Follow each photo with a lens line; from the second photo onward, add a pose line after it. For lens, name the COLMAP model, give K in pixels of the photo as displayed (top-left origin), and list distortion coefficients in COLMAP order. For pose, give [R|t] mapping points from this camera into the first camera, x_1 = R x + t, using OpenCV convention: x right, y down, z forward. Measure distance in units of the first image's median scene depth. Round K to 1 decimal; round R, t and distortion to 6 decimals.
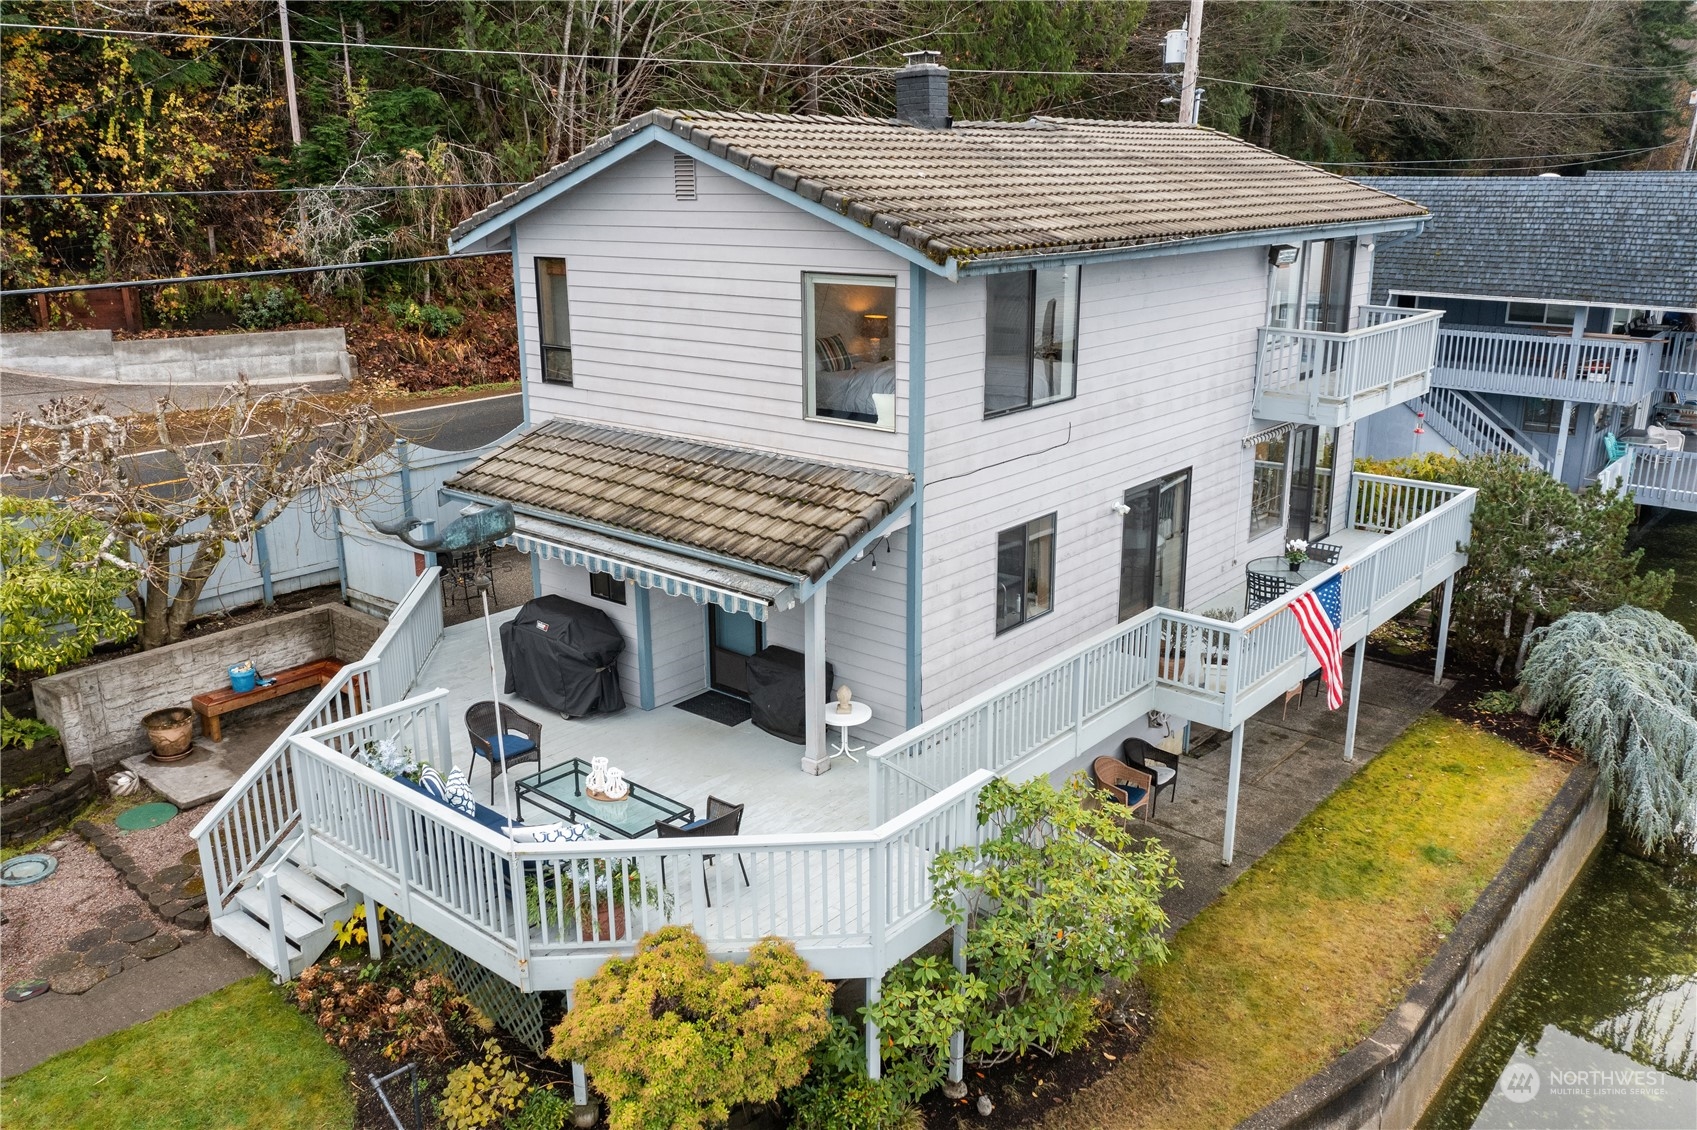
lens RADIAL K [[1367.1, 0, 848.5], [0, 1367.1, 565.0], [0, 0, 1]] dist [-0.005363, -0.001495]
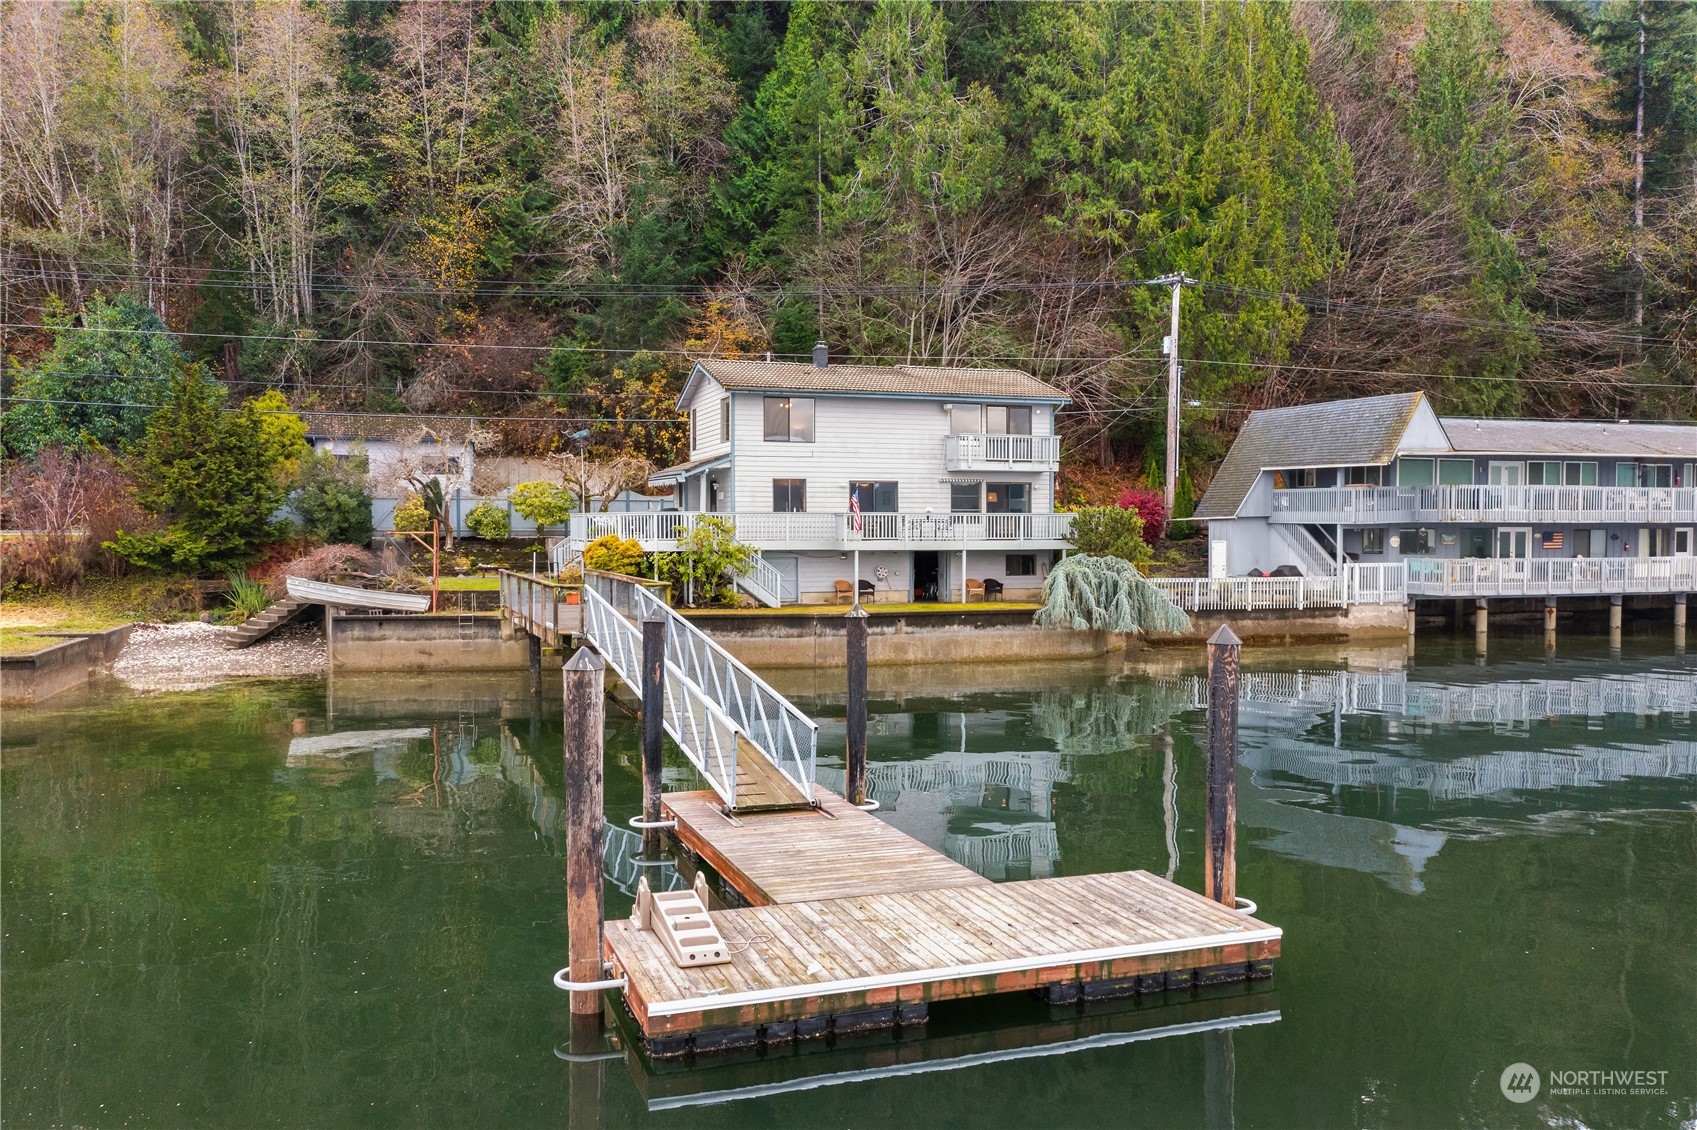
lens RADIAL K [[1354.7, 0, 848.5], [0, 1354.7, 565.0], [0, 0, 1]] dist [-0.004847, -0.000763]
pose [[0.861869, 0.016321, -0.506868, 1.612430], [-0.143209, 0.966636, -0.212383, 0.705425], [0.486491, 0.255634, 0.835451, -1.296997]]
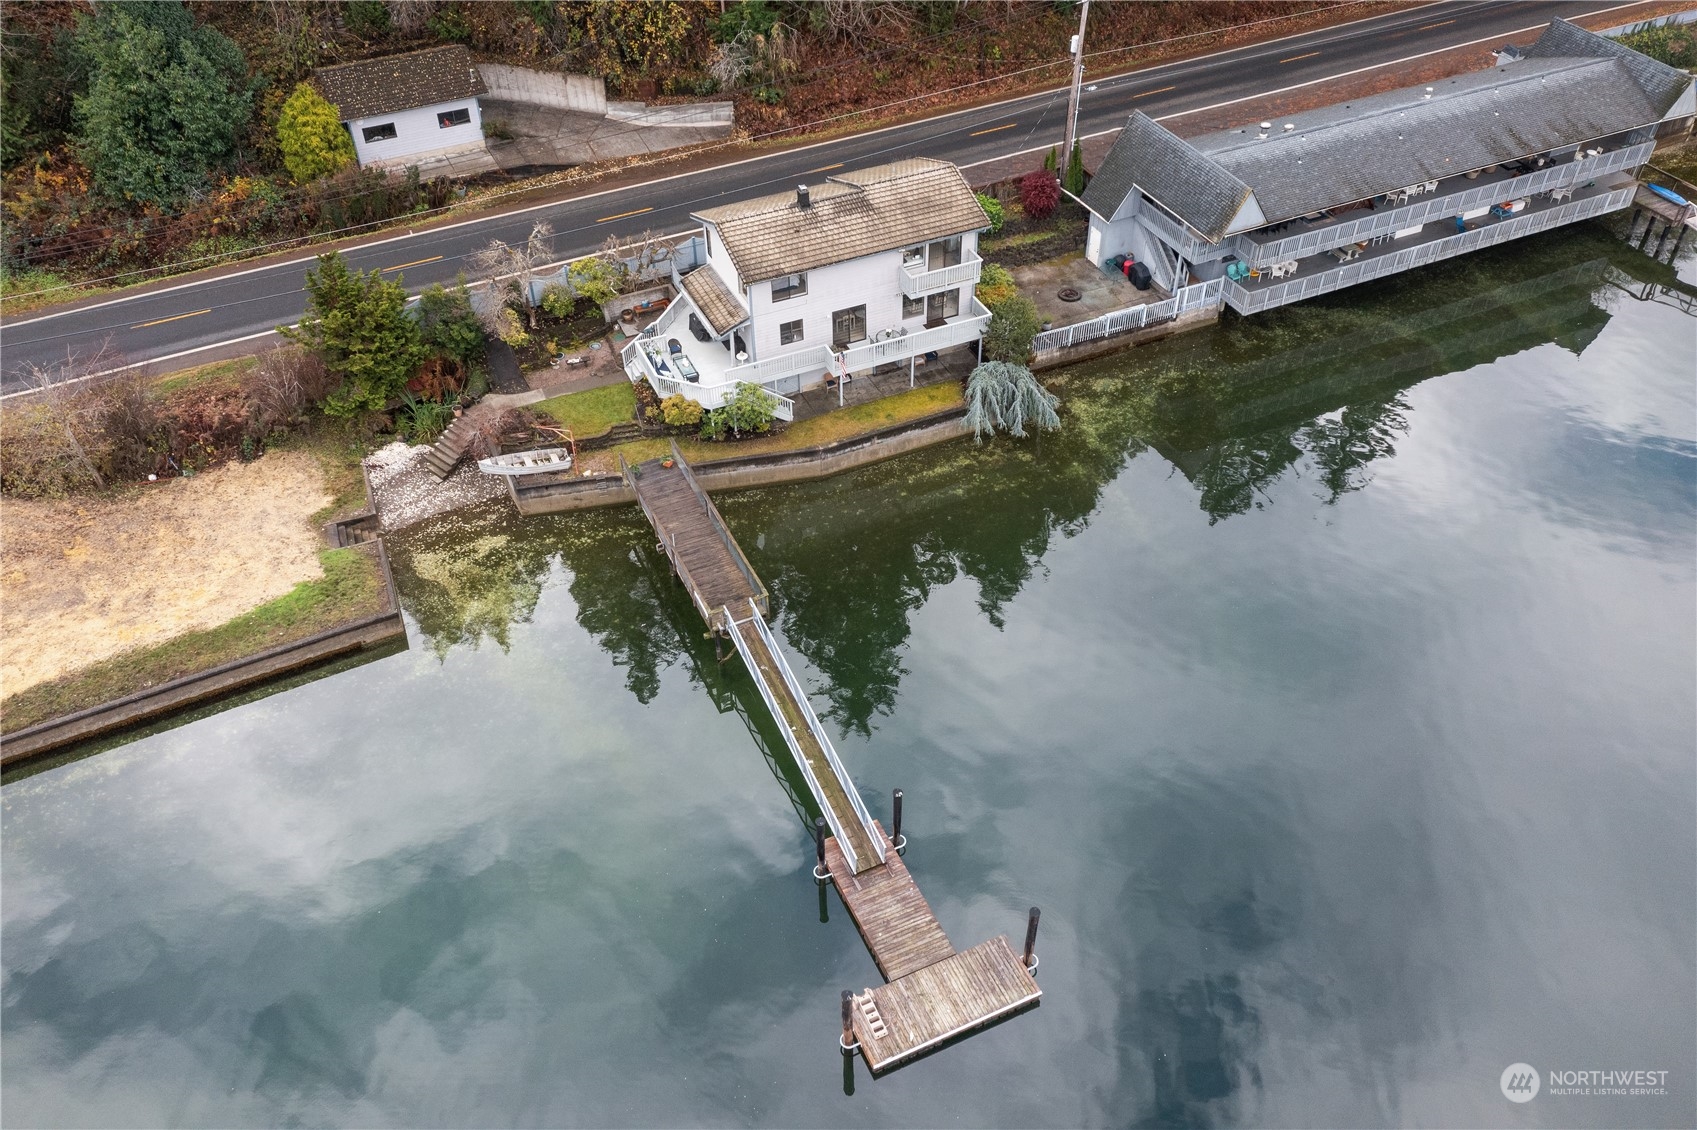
lens RADIAL K [[1367.1, 0, 848.5], [0, 1367.1, 565.0], [0, 0, 1]] dist [-0.005363, -0.001495]
pose [[0.903358, 0.282466, -0.322734, 1.724212], [-0.112931, 0.882595, 0.456369, -1.216589], [0.413753, -0.375818, 0.829198, -2.546079]]
